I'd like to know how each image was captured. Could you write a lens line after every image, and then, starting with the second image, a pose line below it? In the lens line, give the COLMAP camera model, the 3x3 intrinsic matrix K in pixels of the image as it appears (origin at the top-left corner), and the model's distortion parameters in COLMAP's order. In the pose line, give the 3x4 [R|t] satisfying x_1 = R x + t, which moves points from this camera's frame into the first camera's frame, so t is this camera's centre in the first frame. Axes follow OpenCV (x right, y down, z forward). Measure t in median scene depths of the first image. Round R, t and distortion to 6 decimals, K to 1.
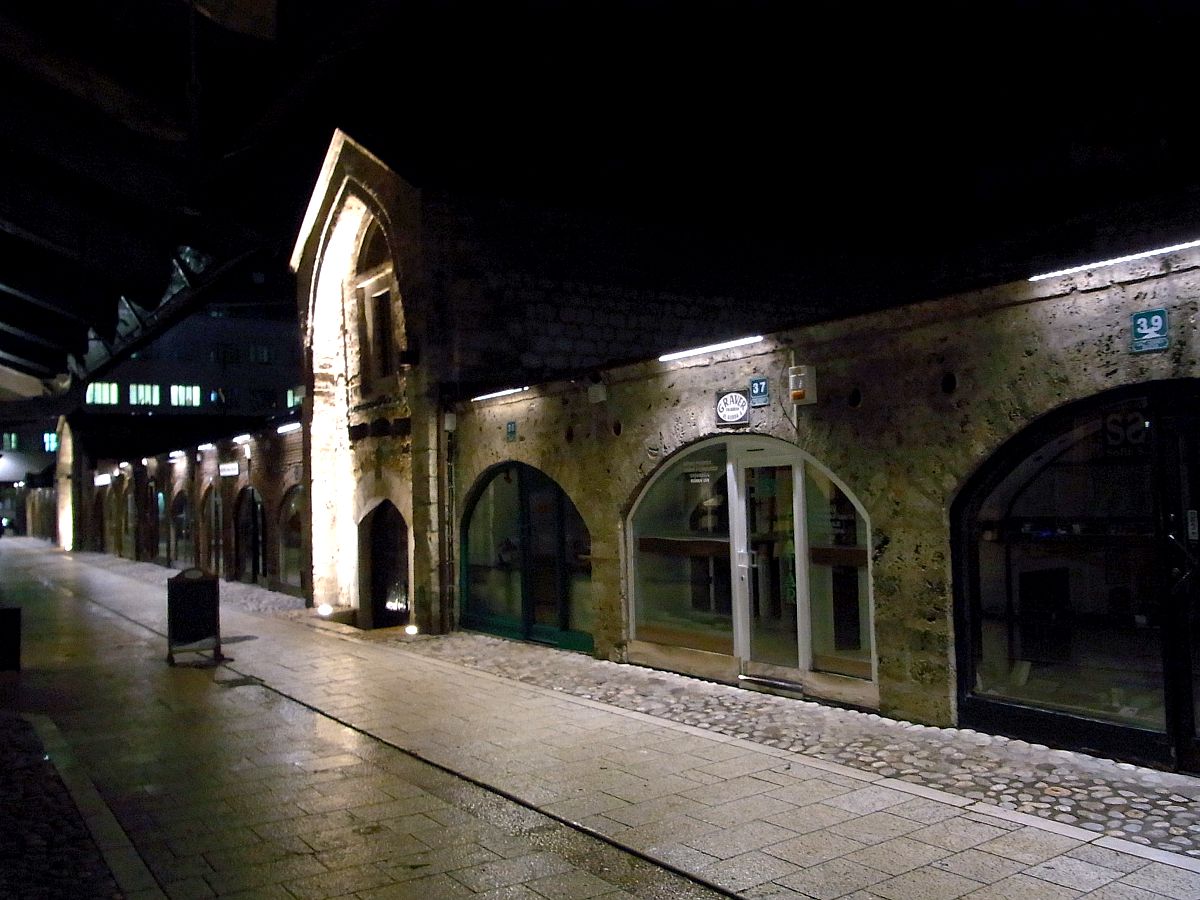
lens RADIAL K [[1060.5, 0, 600.0], [0, 1060.5, 450.0], [0, 0, 1]] dist [-0.019869, -0.011061]
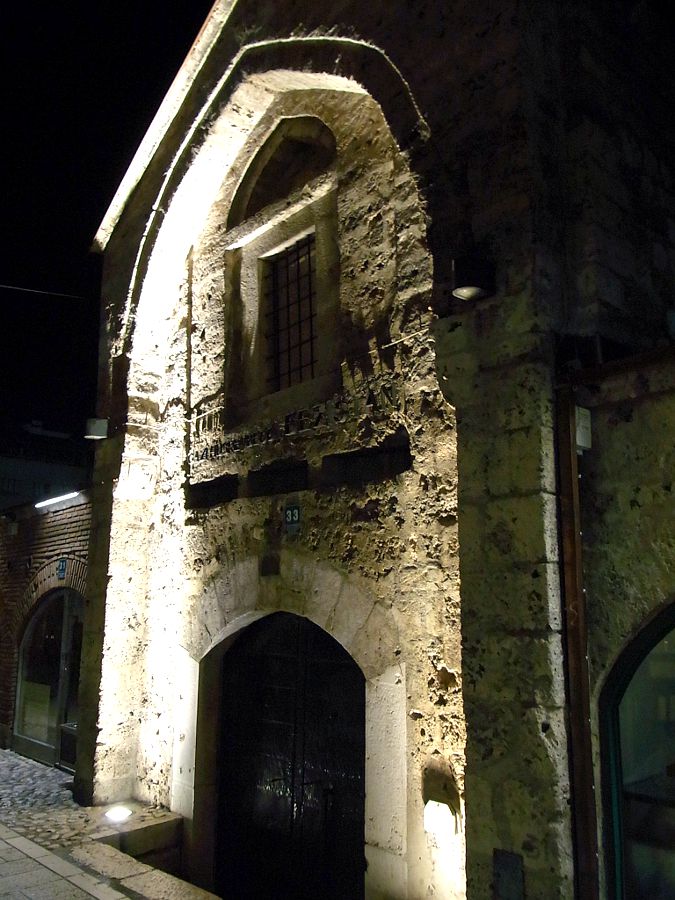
lens RADIAL K [[789.4, 0, 337.5], [0, 789.4, 450.0], [0, 0, 1]] dist [-0.051621, 0.007775]
pose [[0.988644, 0.058932, 0.138240, -0.216605], [-0.035309, 0.985241, -0.167489, 0.028037], [-0.146071, 0.160706, 0.976134, 0.563755]]
